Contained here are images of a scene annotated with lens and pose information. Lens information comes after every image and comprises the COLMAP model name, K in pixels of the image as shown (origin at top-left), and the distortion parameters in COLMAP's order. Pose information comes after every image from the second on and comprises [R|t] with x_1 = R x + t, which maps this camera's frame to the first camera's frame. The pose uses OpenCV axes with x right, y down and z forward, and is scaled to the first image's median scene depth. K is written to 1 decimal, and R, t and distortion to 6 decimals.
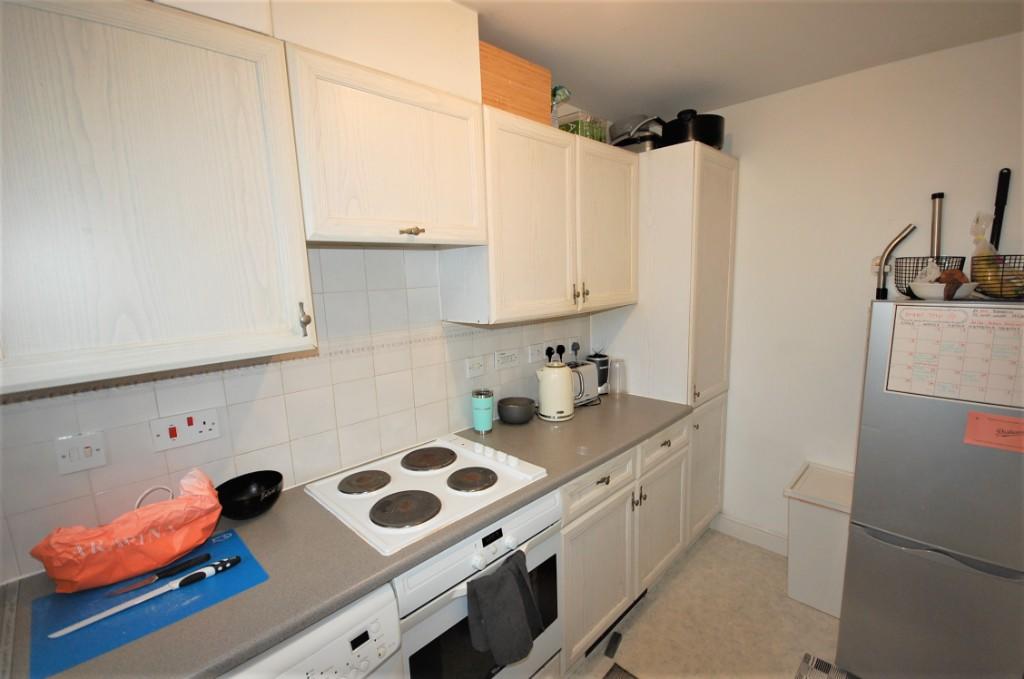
lens RADIAL K [[453.5, 0, 515.2], [0, 453.5, 344.6], [0, 0, 1]] dist [-0.009752, -0.004514]
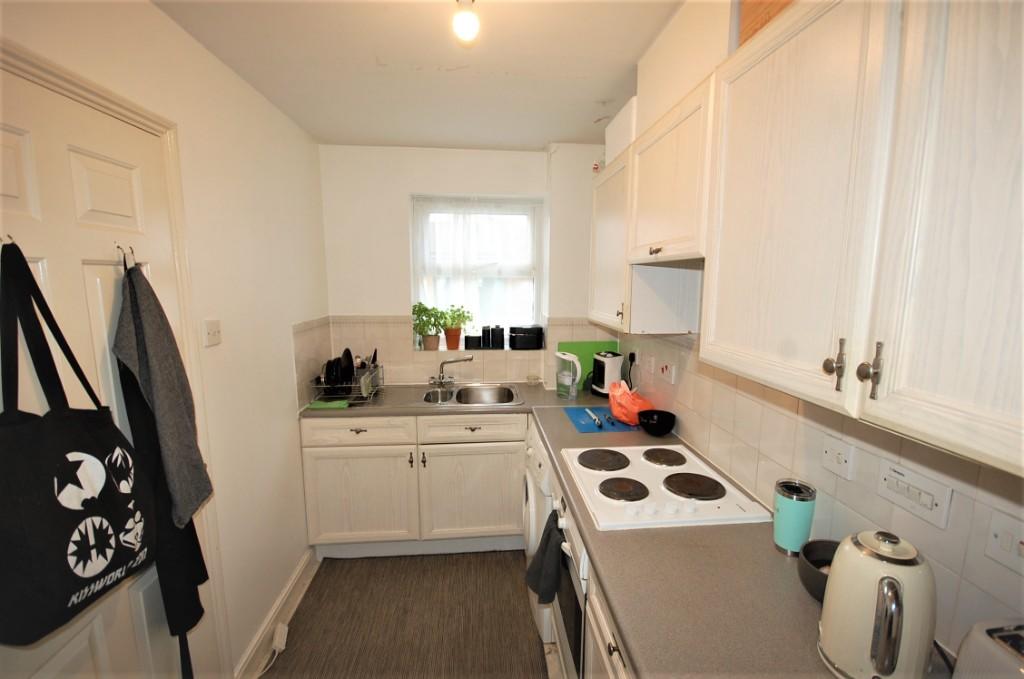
lens RADIAL K [[453.5, 0, 514.2], [0, 453.5, 342.3], [0, 0, 1]] dist [-0.009752, -0.004514]
pose [[-0.645632, 0.139697, -0.750762, 0.734855], [-0.101101, 0.958835, 0.265358, -0.251356], [0.756926, 0.247226, -0.604931, 1.249832]]
